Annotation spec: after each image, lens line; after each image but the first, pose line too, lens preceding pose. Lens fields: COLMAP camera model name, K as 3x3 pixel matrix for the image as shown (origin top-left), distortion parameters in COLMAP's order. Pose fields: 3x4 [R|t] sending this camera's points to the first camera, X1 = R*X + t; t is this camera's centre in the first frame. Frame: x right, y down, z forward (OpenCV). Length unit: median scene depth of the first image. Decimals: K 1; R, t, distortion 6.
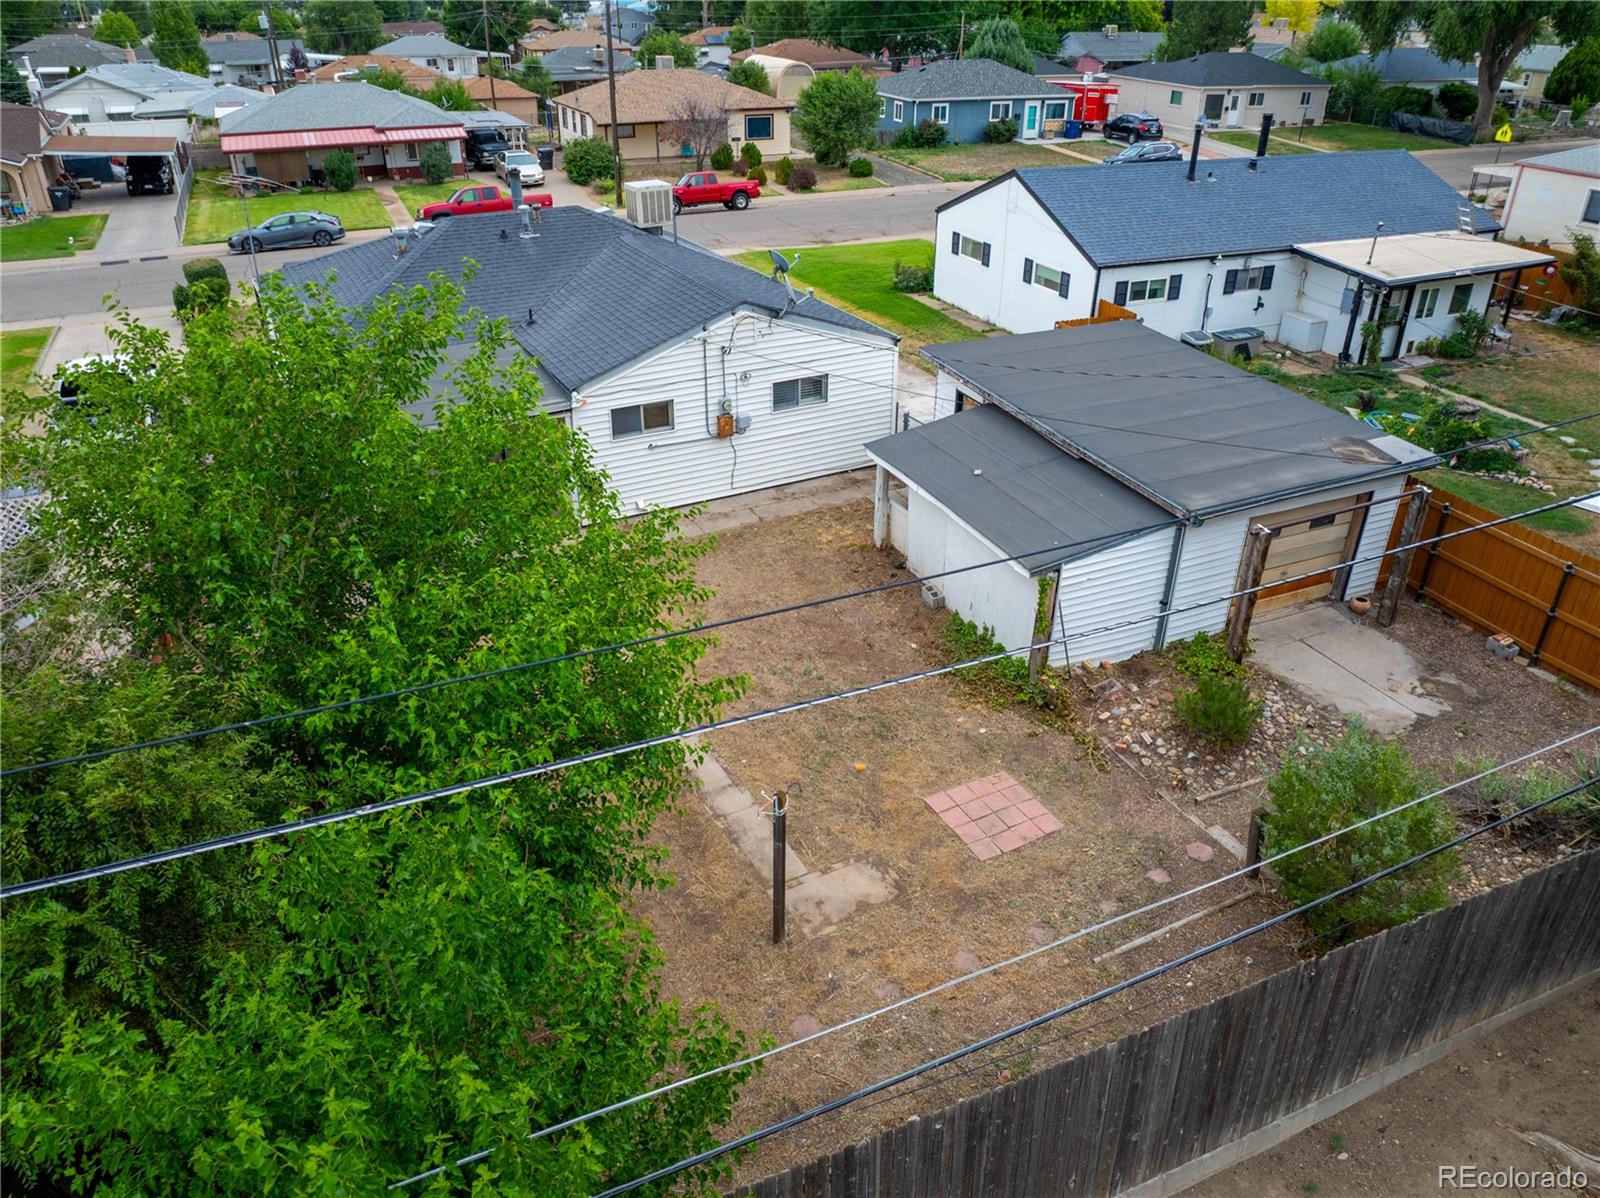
lens RADIAL K [[1129.9, 0, 798.0], [0, 1129.9, 591.9], [0, 0, 1]] dist [-0.048193, 0.019645]
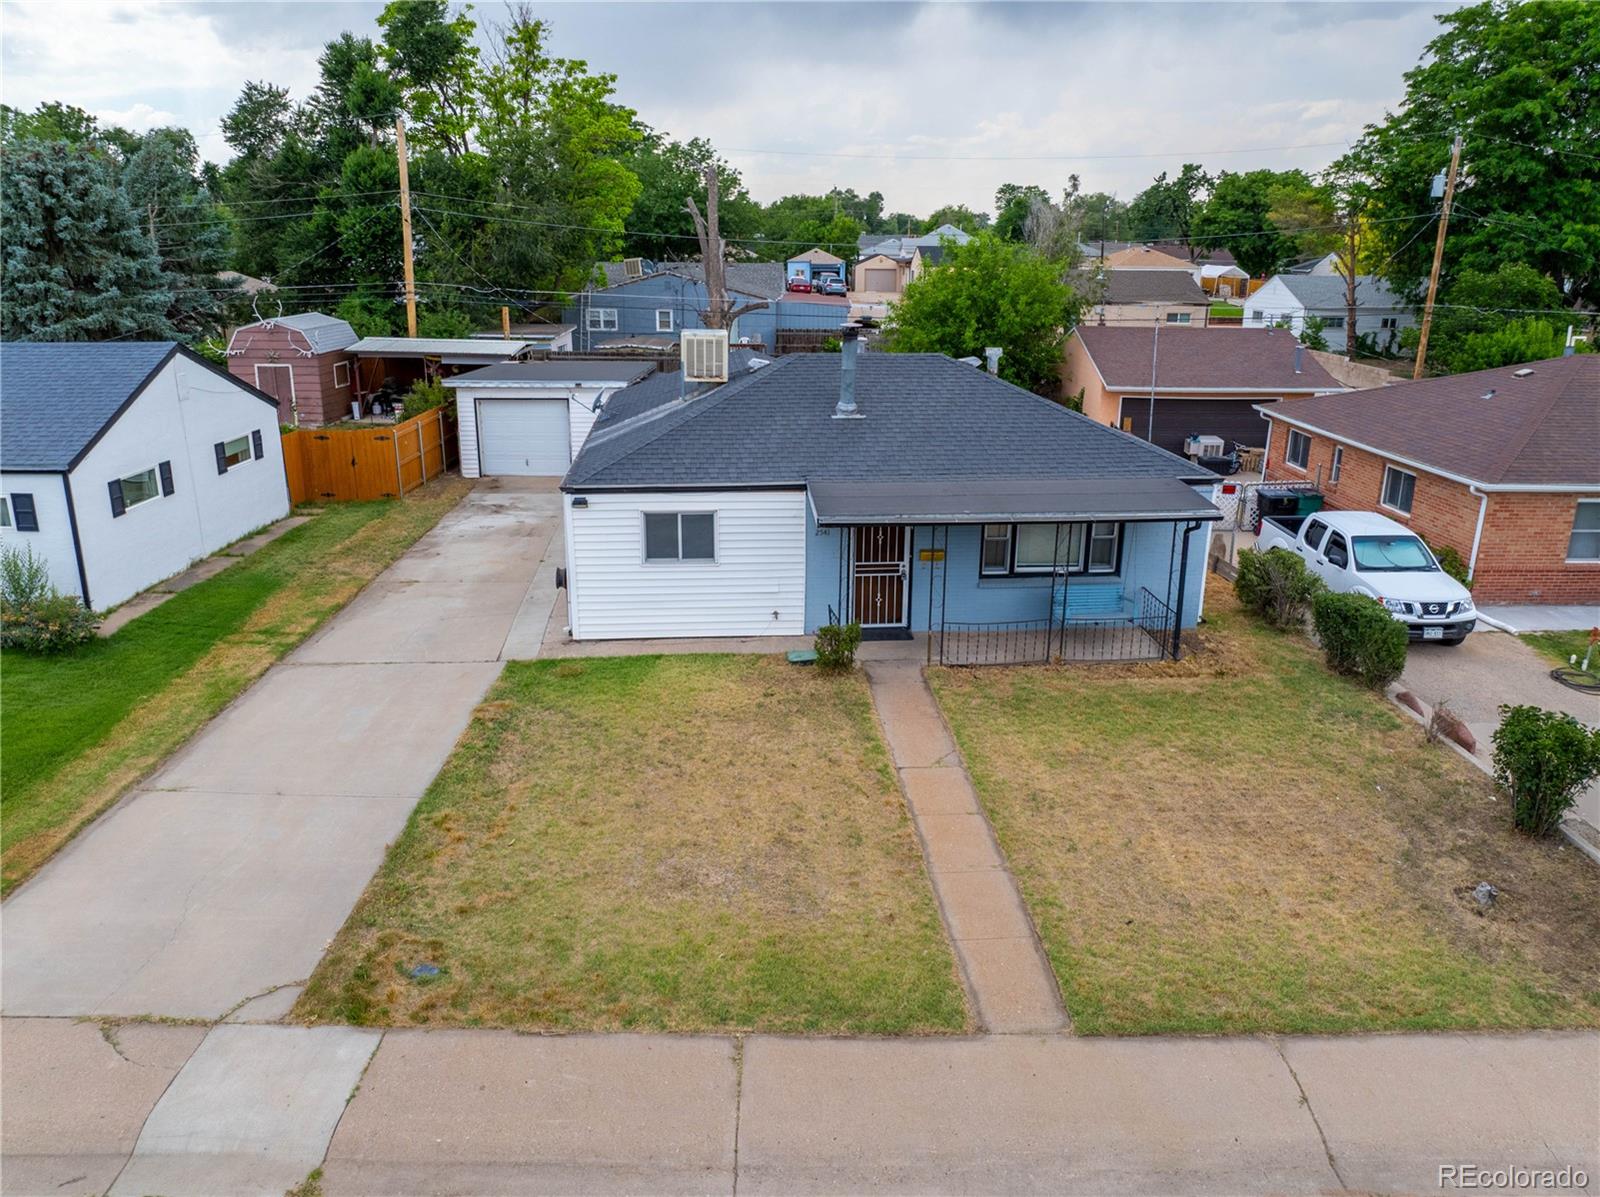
lens RADIAL K [[1129.9, 0, 798.0], [0, 1129.9, 591.4], [0, 0, 1]] dist [-0.048193, 0.019645]
pose [[-0.920226, -0.126824, 0.370270, -0.469083], [0.177439, 0.708050, 0.683506, -0.694017], [-0.348854, 0.694681, -0.629062, 1.446160]]
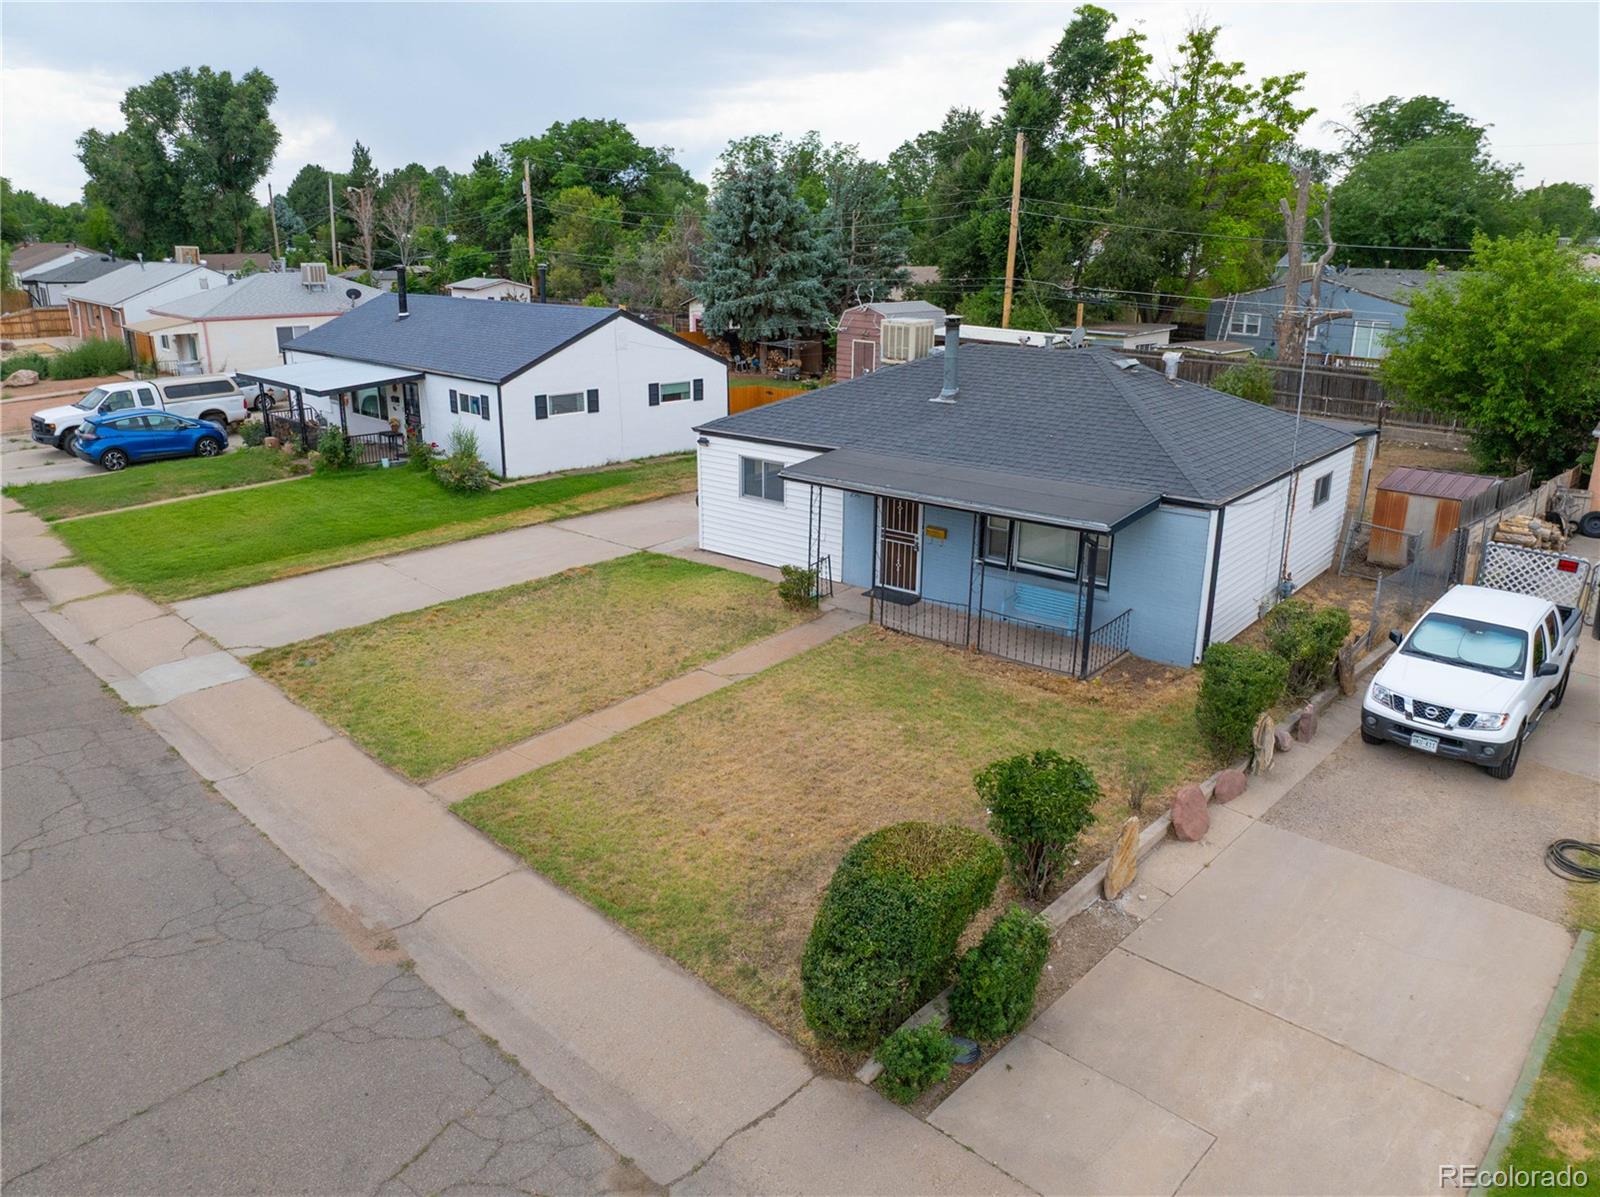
lens RADIAL K [[1129.9, 0, 798.0], [0, 1129.9, 591.4], [0, 0, 1]] dist [-0.048193, 0.019645]
pose [[-0.373631, -0.282766, 0.883427, -0.883700], [0.439299, 0.784878, 0.437016, -0.565453], [-0.816956, 0.551371, -0.169036, 1.206552]]
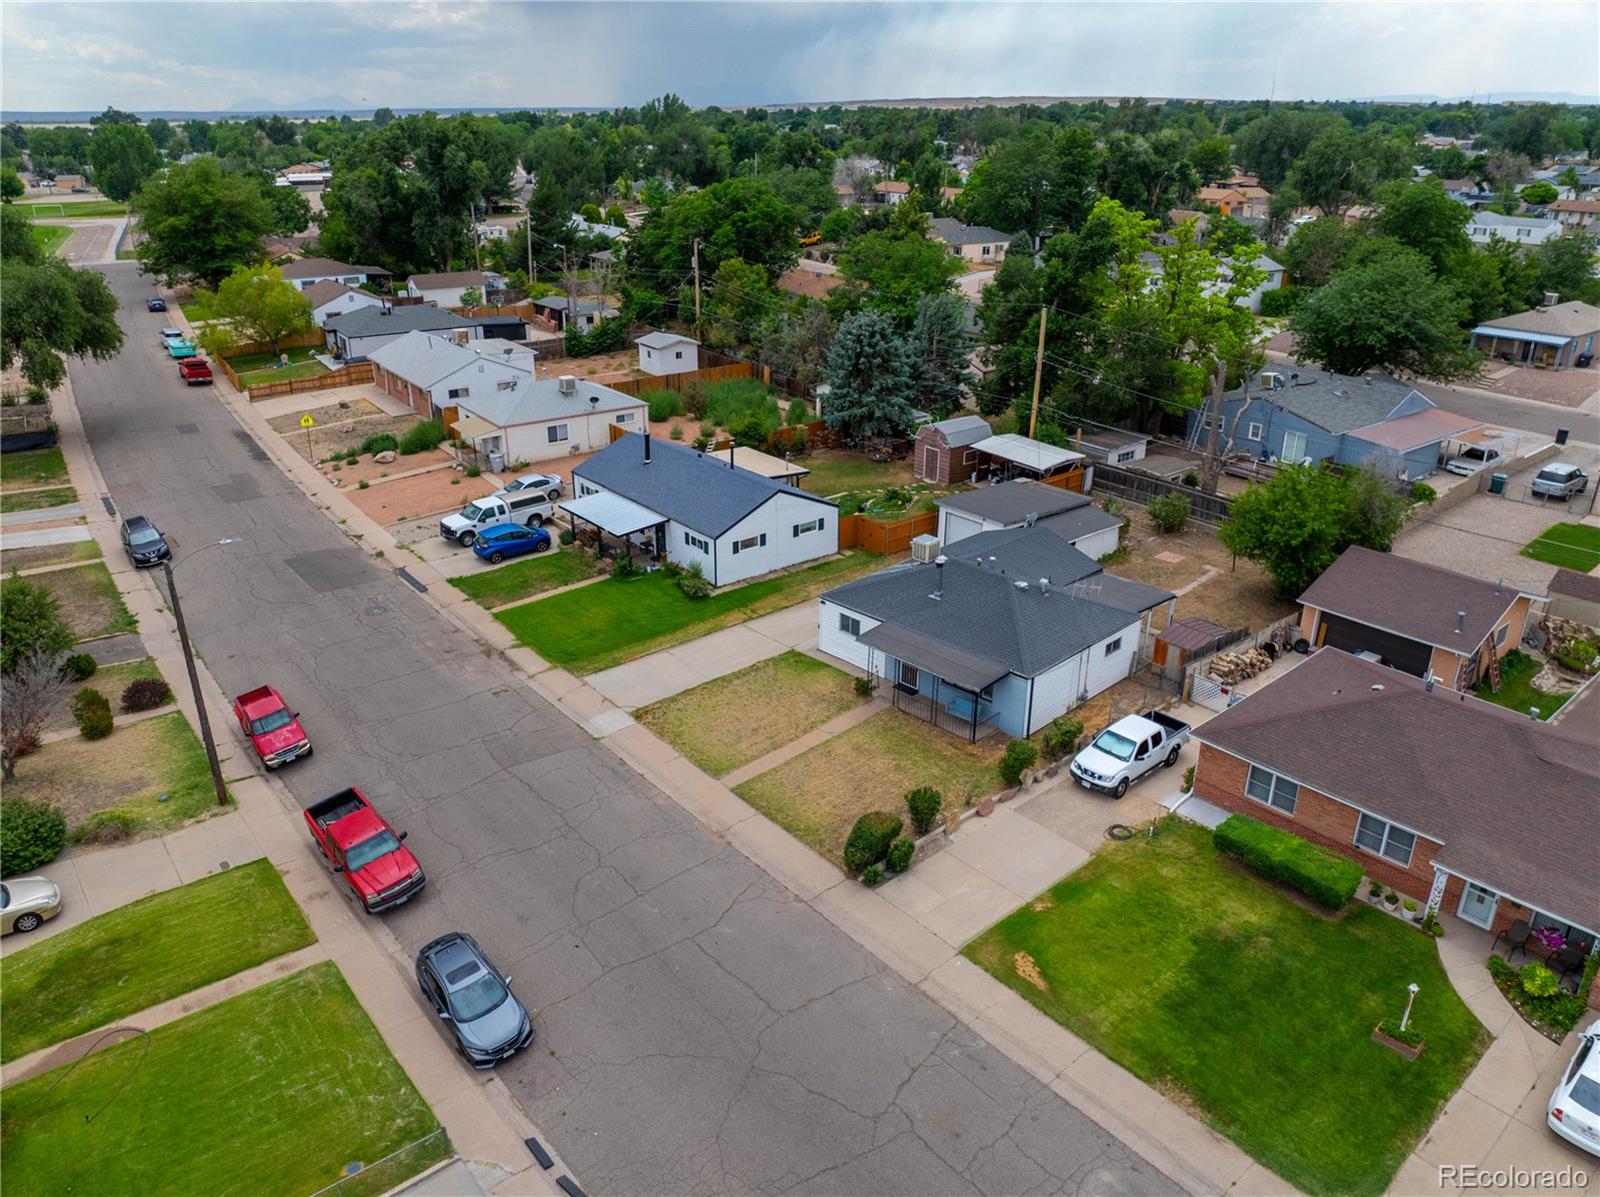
lens RADIAL K [[1123.3, 0, 800.0], [0, 1123.3, 598.5], [0, 0, 1]] dist [-0.012910, -0.005318]
pose [[-0.273447, -0.383889, 0.881962, -1.568925], [0.460688, 0.752636, 0.470431, -1.125227], [-0.844389, 0.534947, -0.028953, 1.141339]]
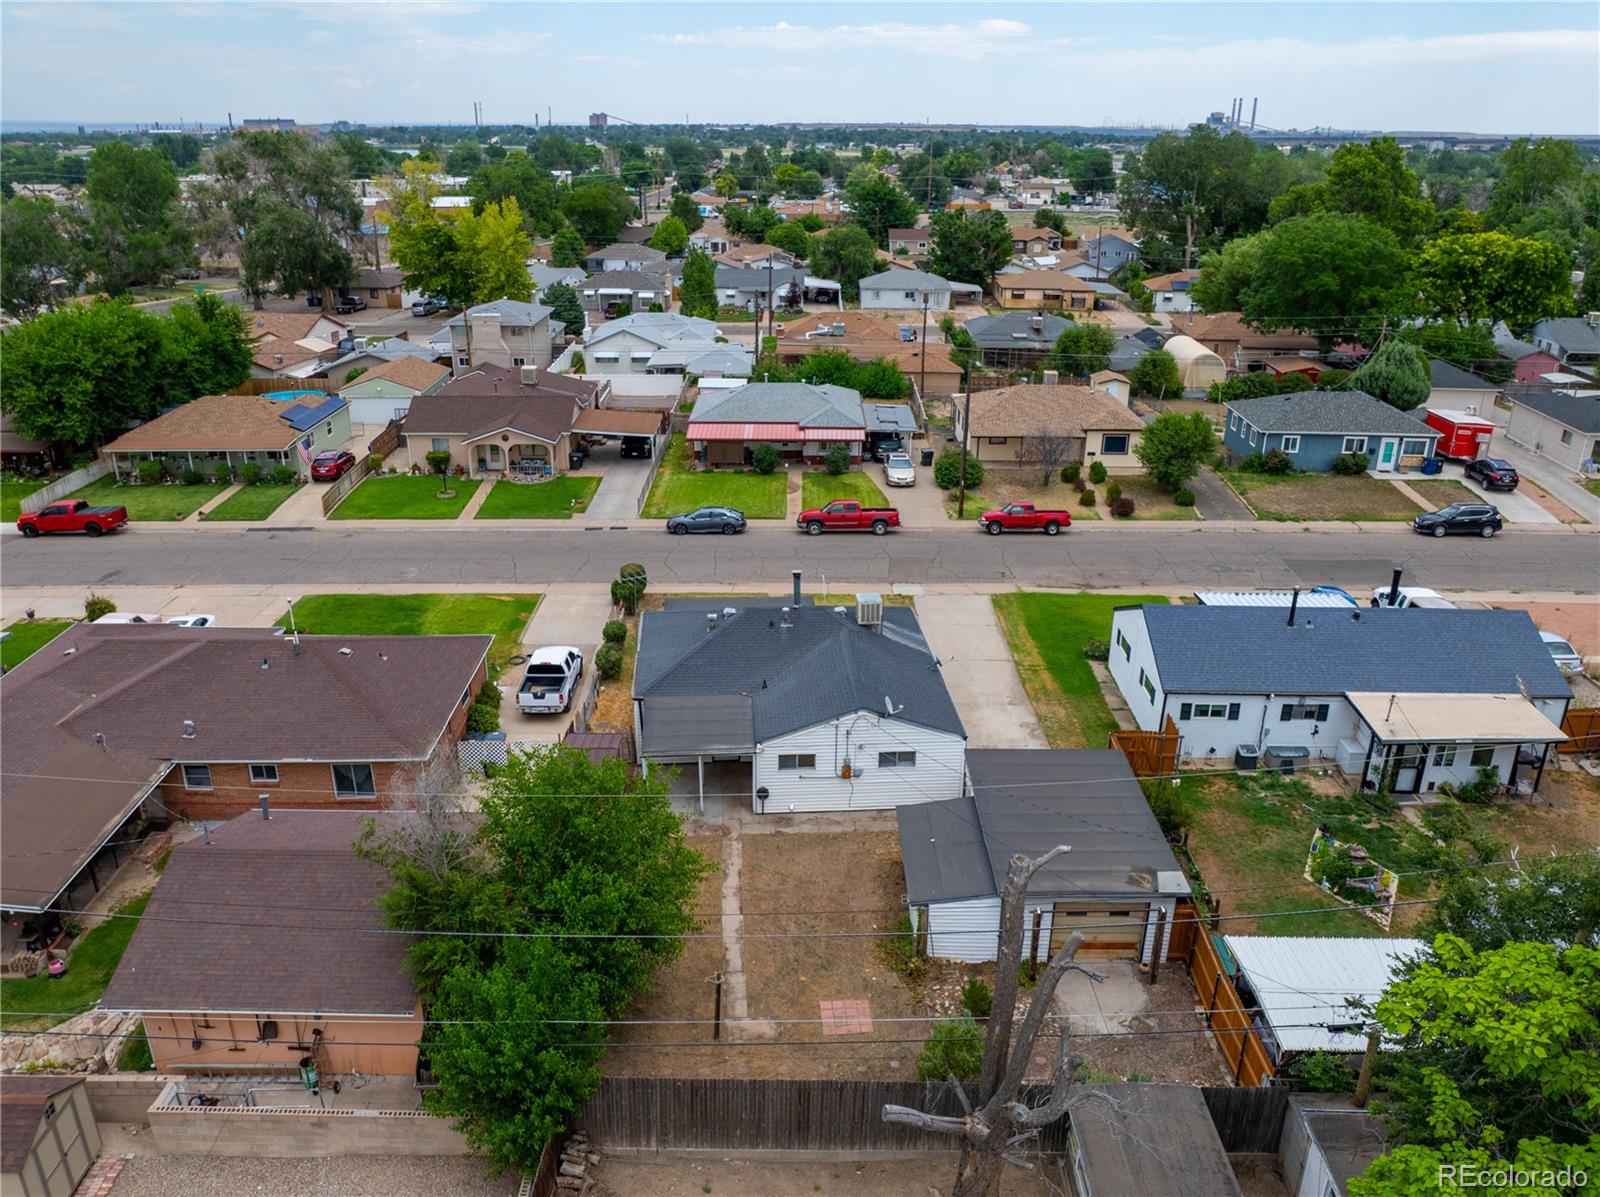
lens RADIAL K [[1235.5, 0, 798.0], [0, 1235.5, 650.7], [0, 0, 1]] dist [0.005520, -0.121240]
pose [[0.912540, 0.161388, -0.375798, 0.394208], [-0.198389, 0.978182, -0.061660, -0.142766], [0.357648, 0.130821, 0.924648, -0.571722]]
